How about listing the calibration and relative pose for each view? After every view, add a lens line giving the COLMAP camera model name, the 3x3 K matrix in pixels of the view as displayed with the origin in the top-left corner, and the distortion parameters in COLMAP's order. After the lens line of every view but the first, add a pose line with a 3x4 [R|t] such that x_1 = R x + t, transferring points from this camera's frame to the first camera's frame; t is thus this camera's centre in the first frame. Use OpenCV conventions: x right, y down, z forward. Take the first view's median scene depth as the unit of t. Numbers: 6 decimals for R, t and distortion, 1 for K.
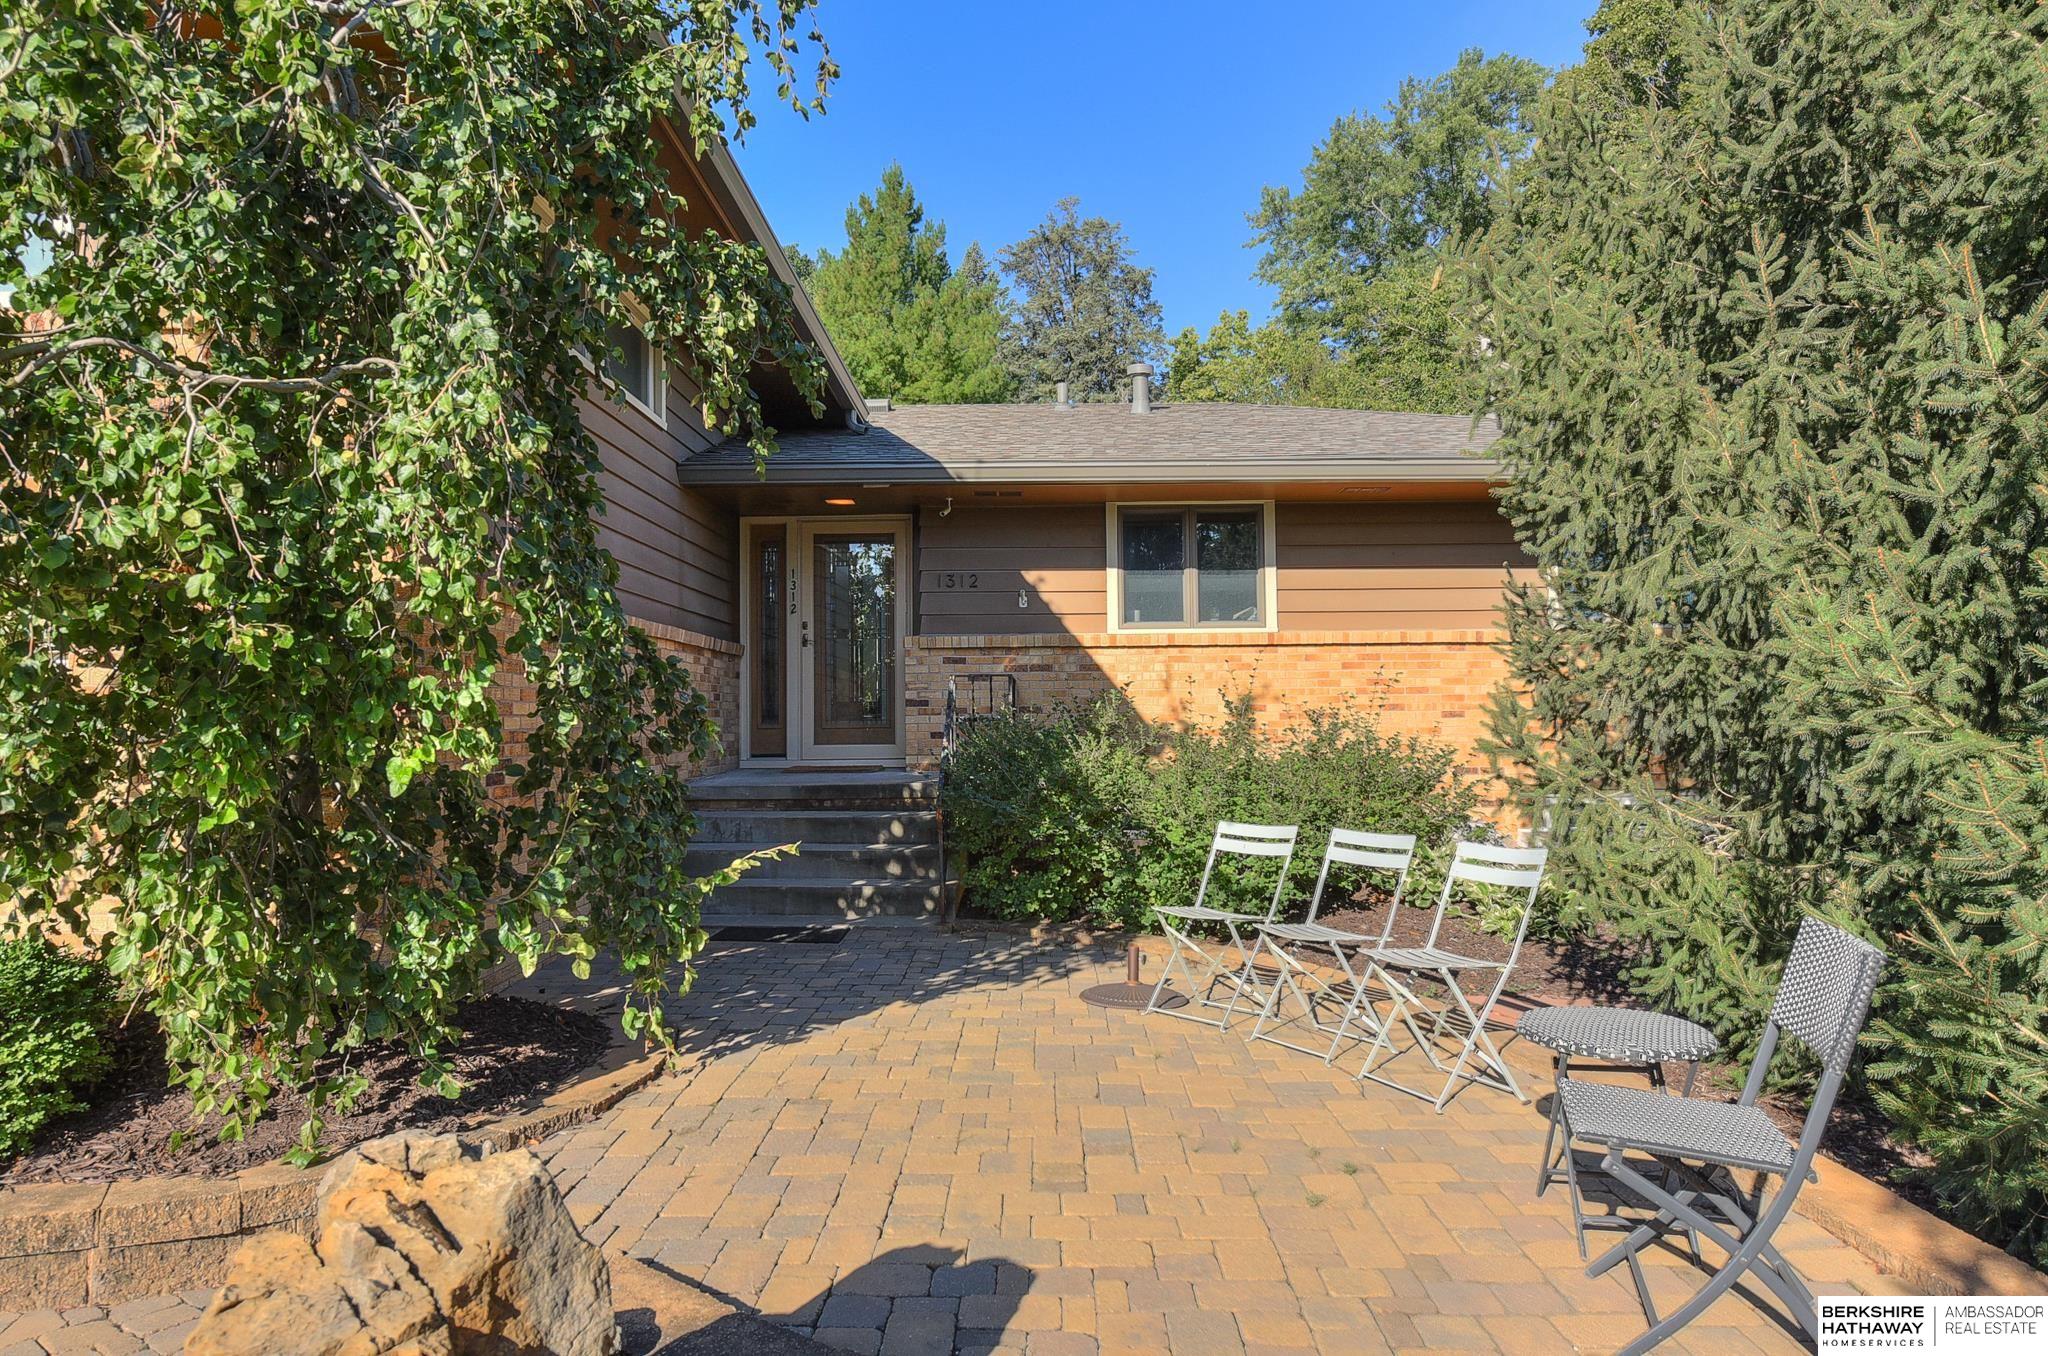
lens RADIAL K [[1278.4, 0, 1024.8], [0, 1278.4, 671.6], [0, 0, 1]] dist [0.003910, -0.002135]
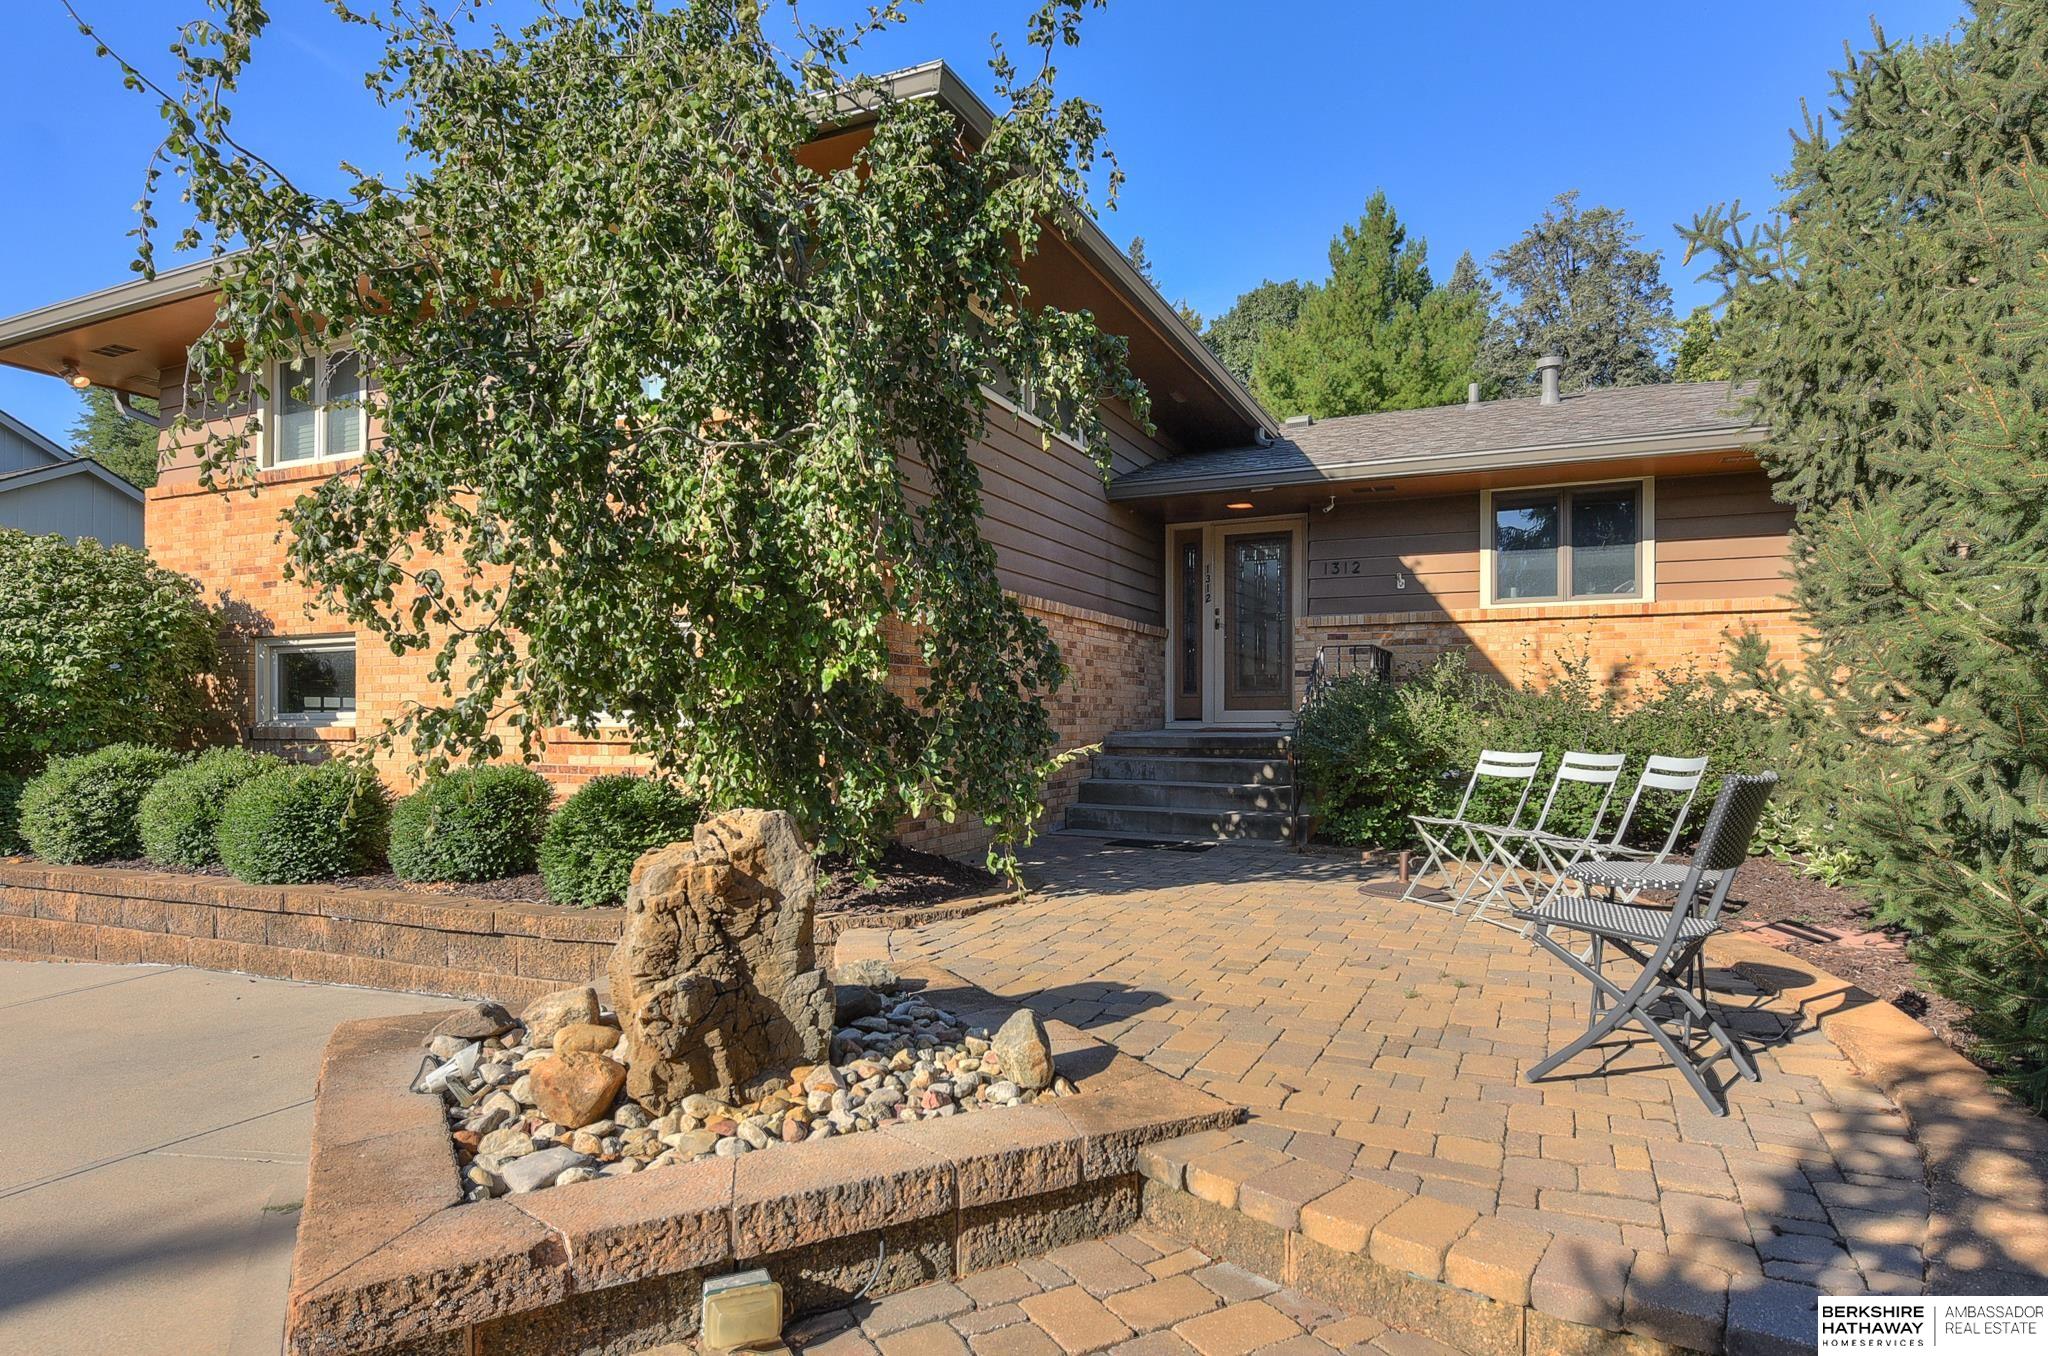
lens RADIAL K [[1165.8, 0, 1016.6], [0, 1165.8, 733.2], [0, 0, 1]] dist [0.001073, -0.002022]
pose [[0.908878, 0.012253, -0.416882, 0.257179], [0.007186, 0.998960, 0.045029, 0.061318], [0.417000, -0.043922, 0.907845, -0.187038]]
